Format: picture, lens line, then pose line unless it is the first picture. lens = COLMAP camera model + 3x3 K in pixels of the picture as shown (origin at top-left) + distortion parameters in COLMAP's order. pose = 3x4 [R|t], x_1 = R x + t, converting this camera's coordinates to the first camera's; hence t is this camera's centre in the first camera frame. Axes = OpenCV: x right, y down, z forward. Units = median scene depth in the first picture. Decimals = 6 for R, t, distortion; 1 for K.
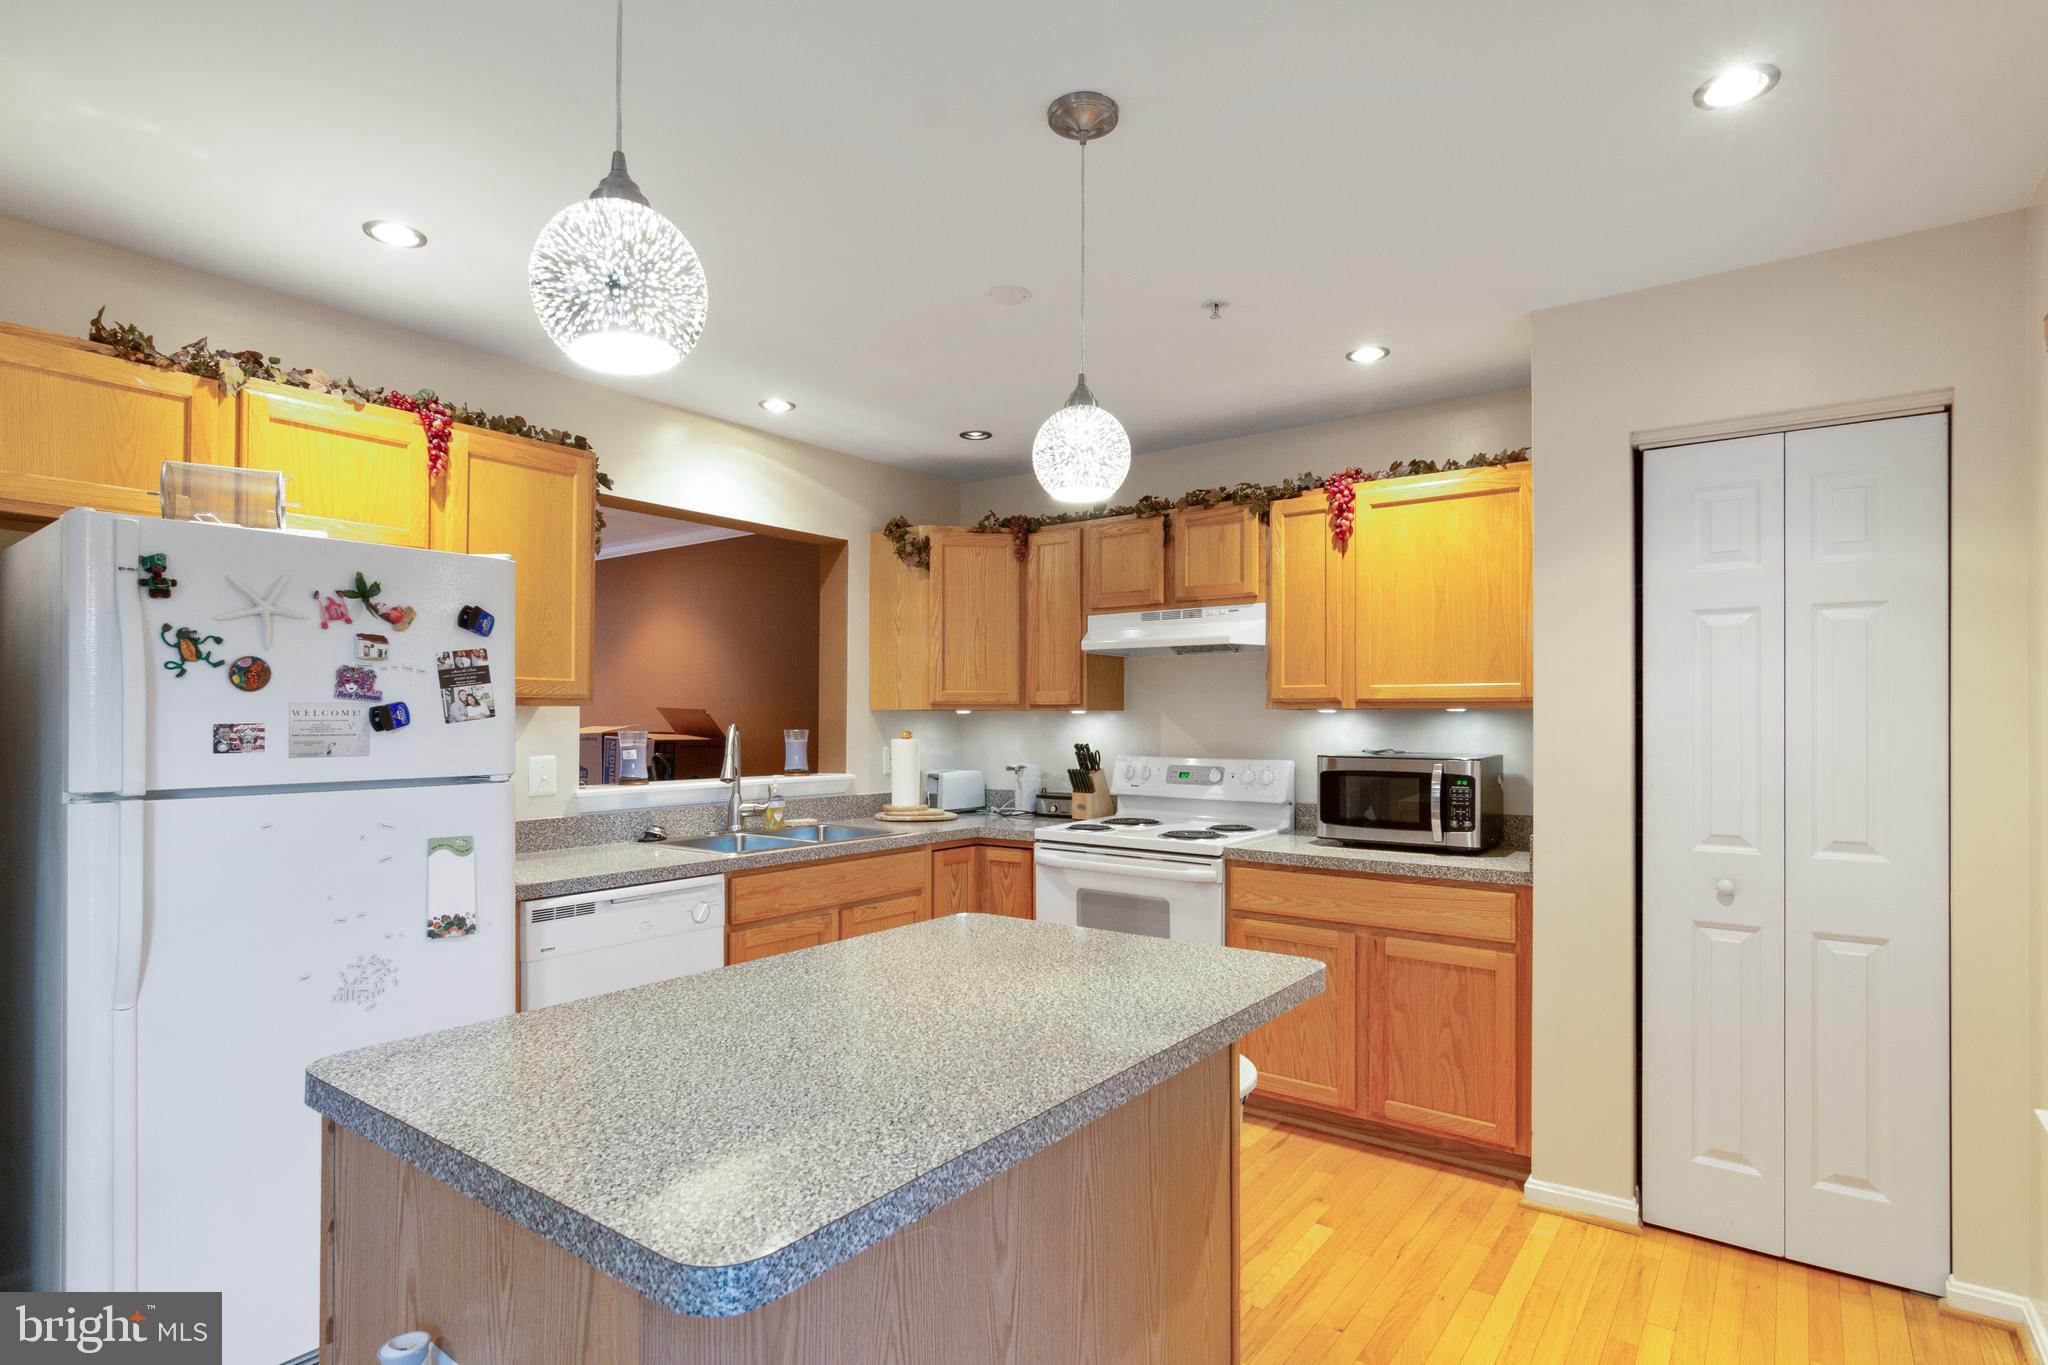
lens RADIAL K [[1045.2, 0, 1024.1], [0, 1045.2, 712.9], [0, 0, 1]] dist [-0.000092, 0.000067]
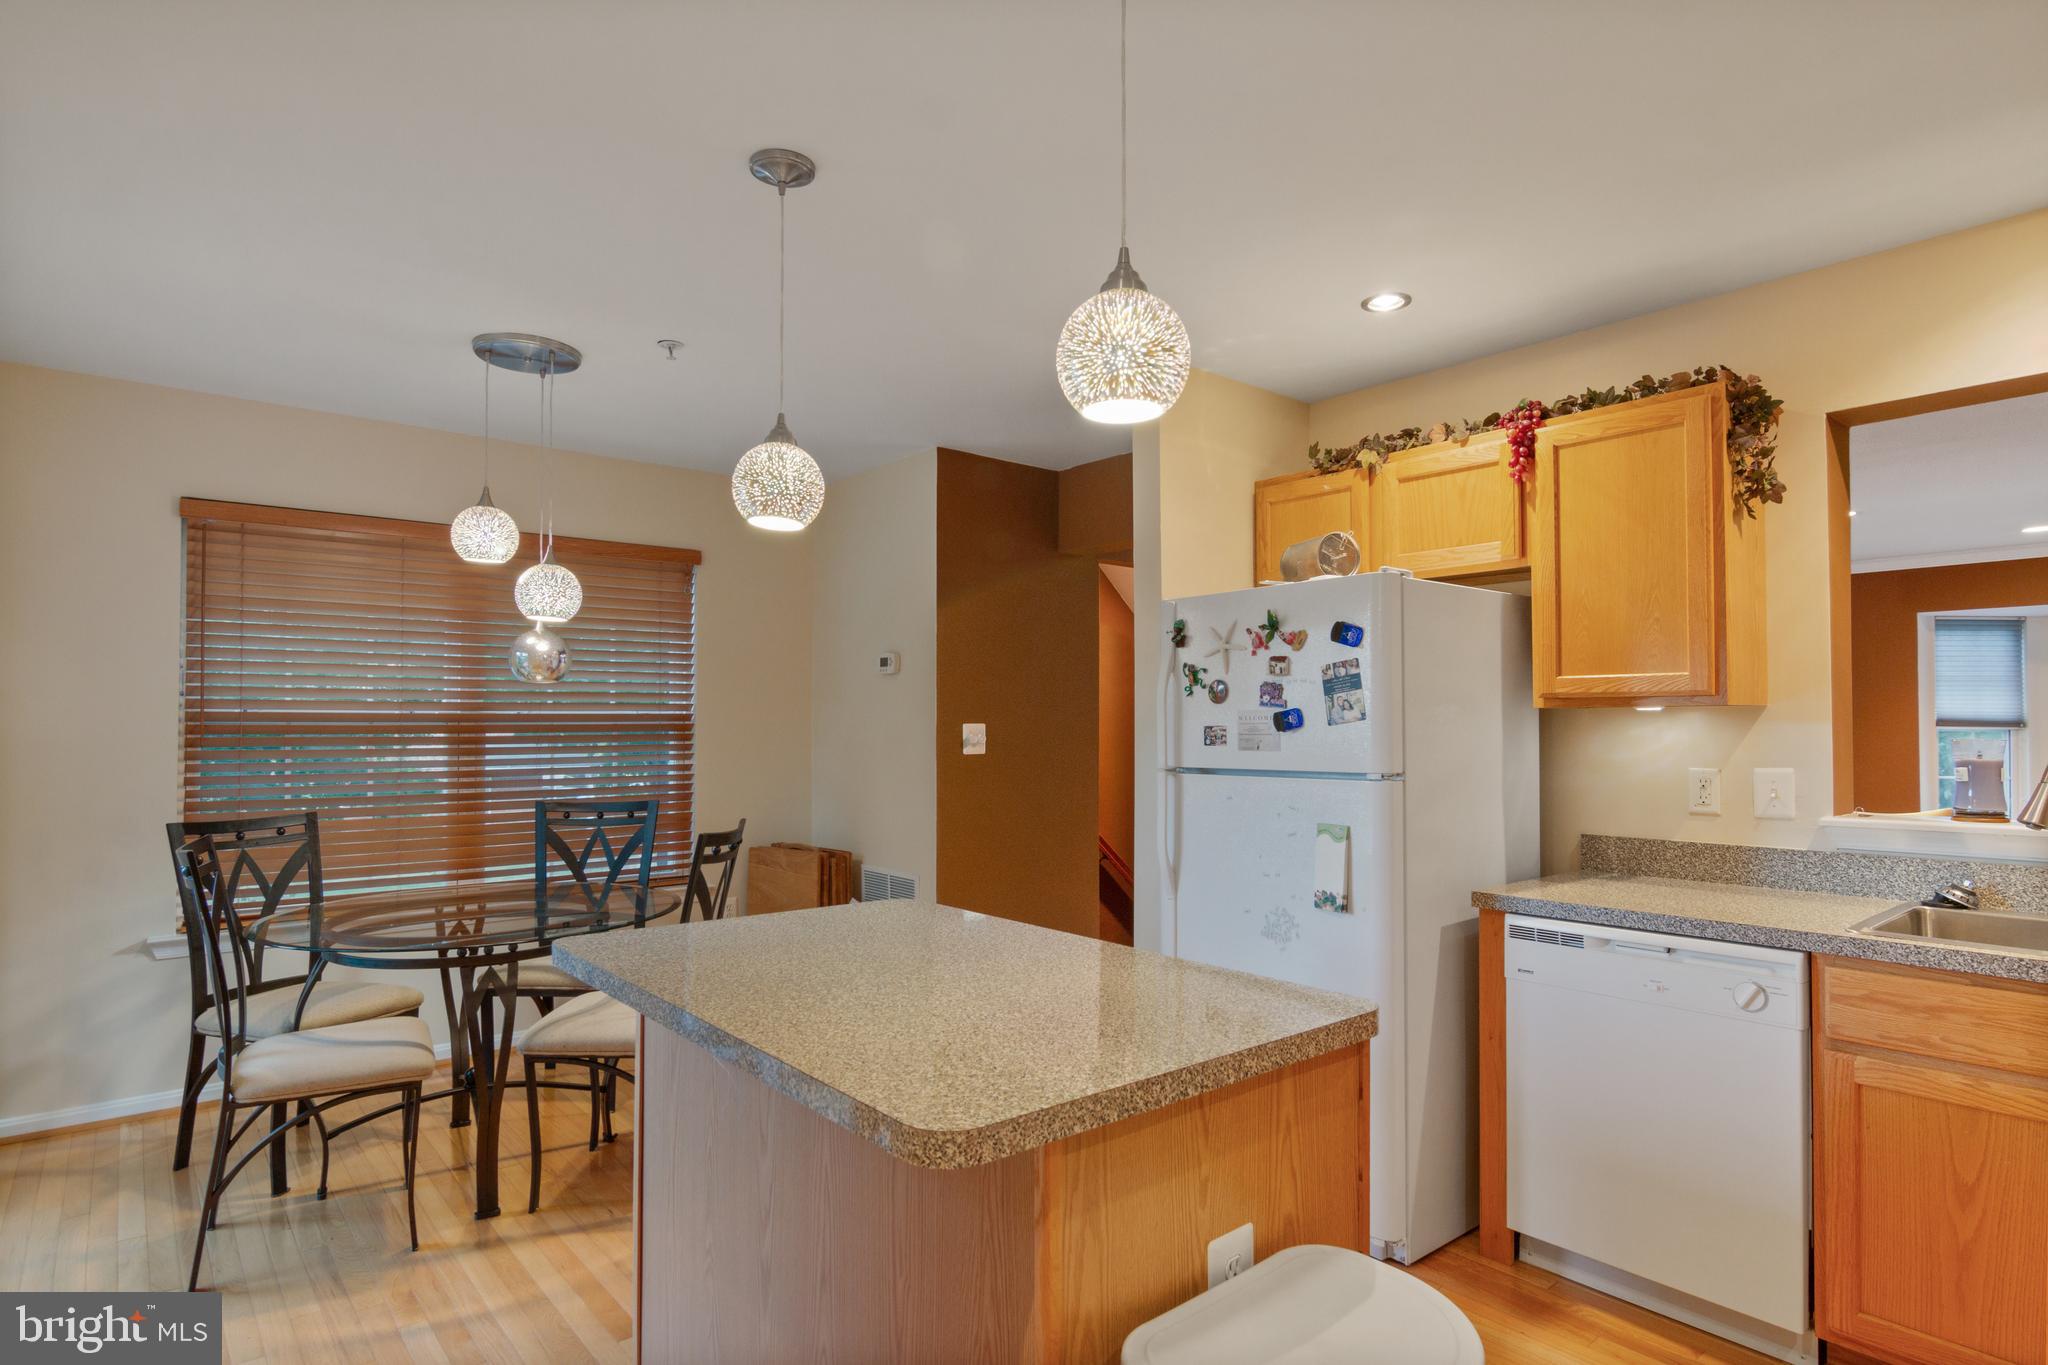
lens RADIAL K [[1085.4, 0, 1028.4], [0, 1085.4, 708.8], [0, 0, 1]] dist [-0.002564, 0.000025]
pose [[-0.230168, -0.018111, -0.972982, 0.518044], [0.006528, 0.999776, -0.020154, 0.009929], [0.973129, -0.010990, -0.229998, 0.709515]]
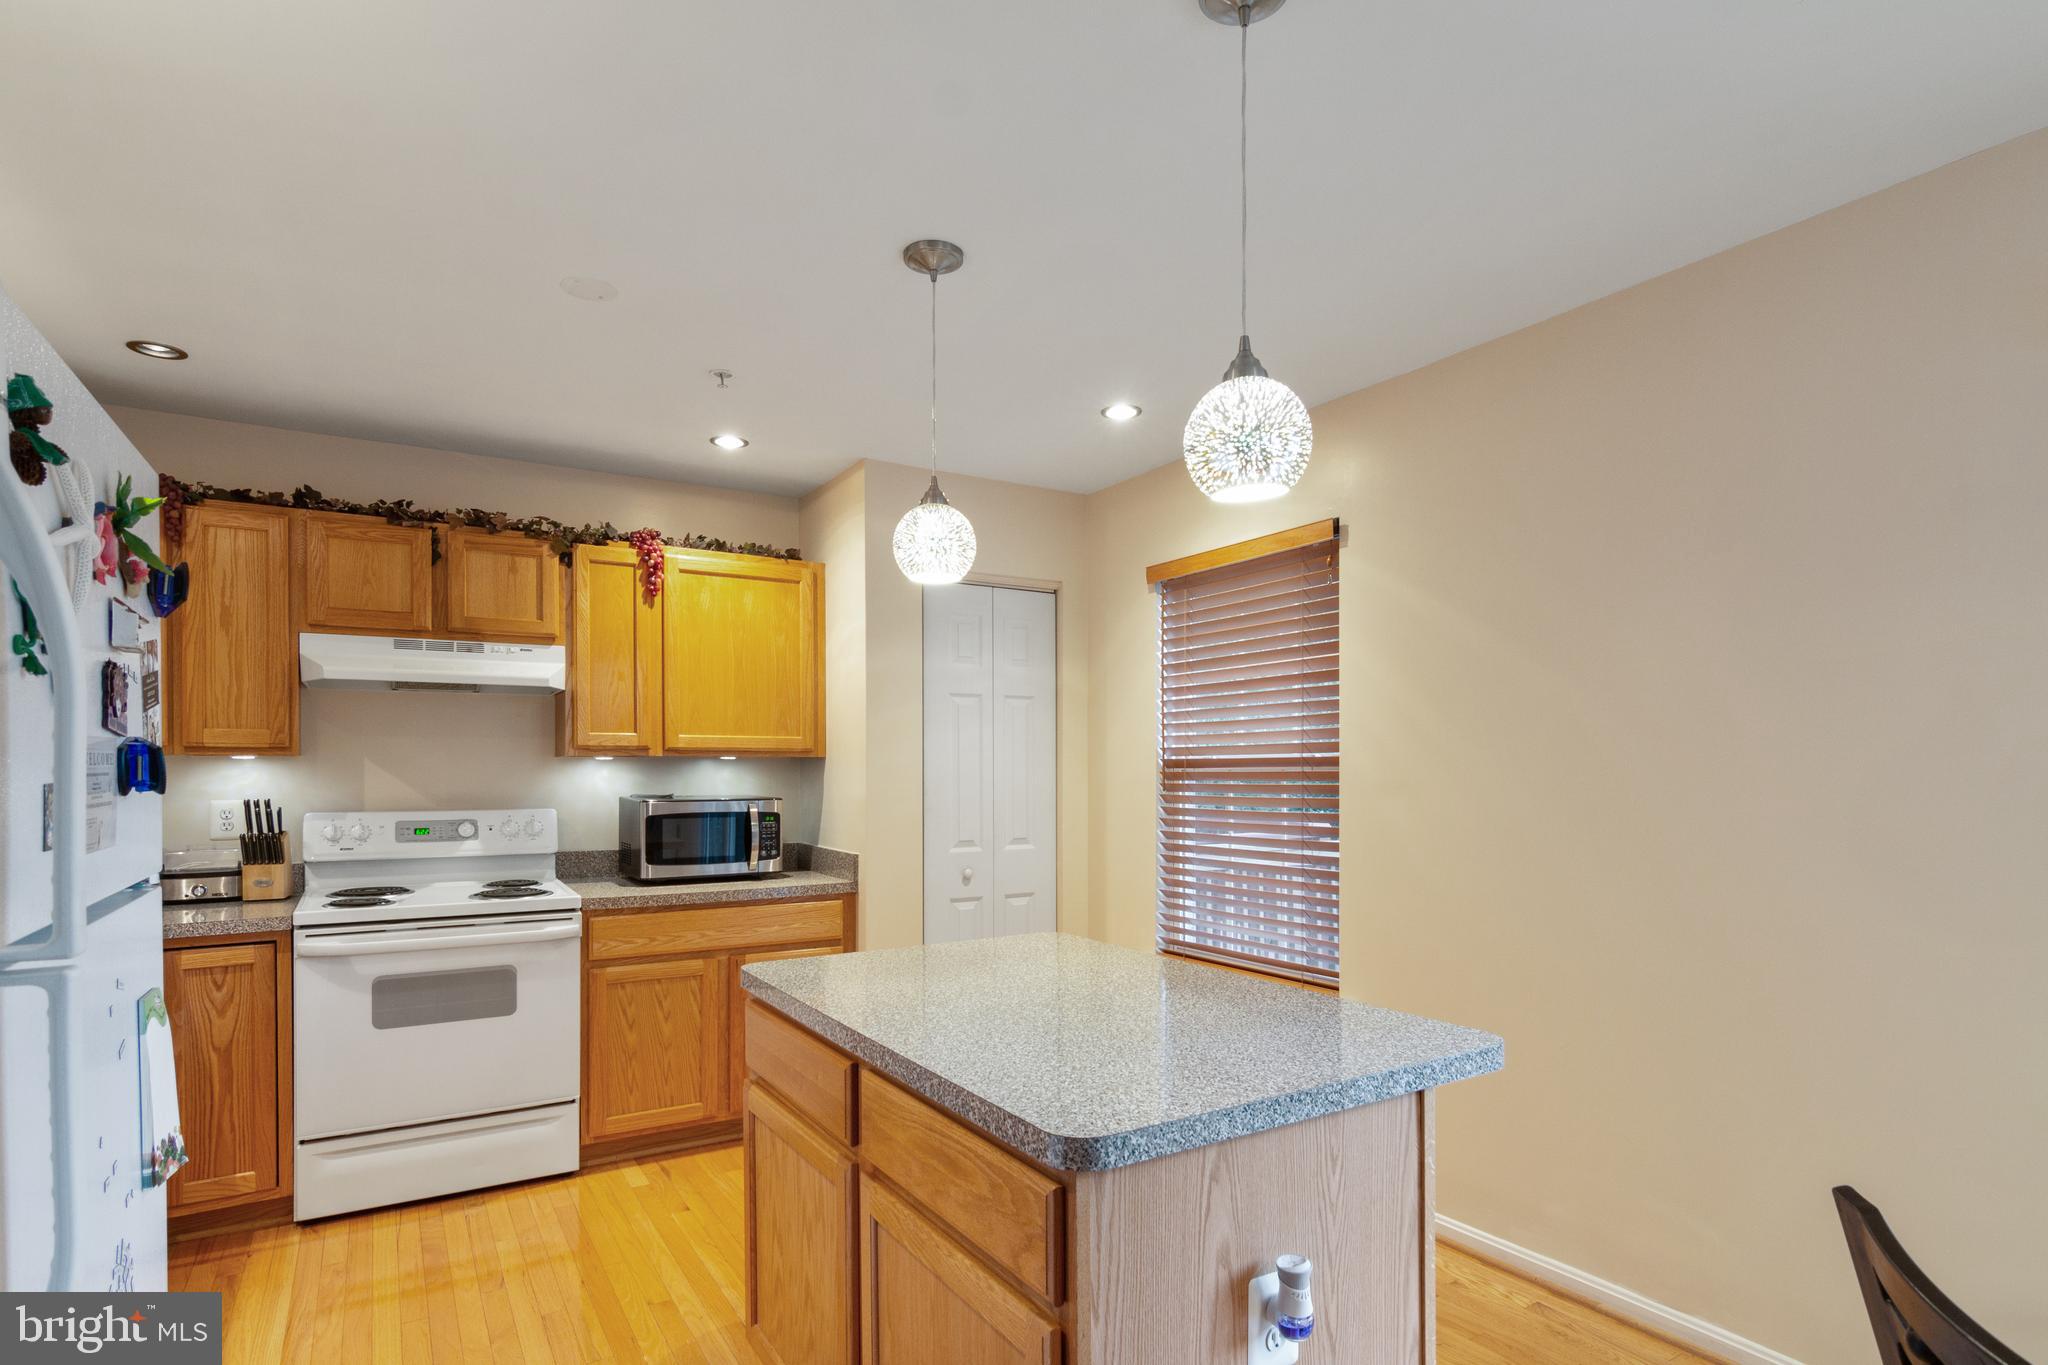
lens RADIAL K [[1064.7, 0, 1031.6], [0, 1064.7, 773.9], [0, 0, 1]] dist [-0.001294, 0.000146]
pose [[0.363153, -0.009884, 0.931677, -0.665039], [-0.004484, 0.999914, 0.012356, -0.001427], [-0.931719, -0.008665, 0.363077, 0.295832]]
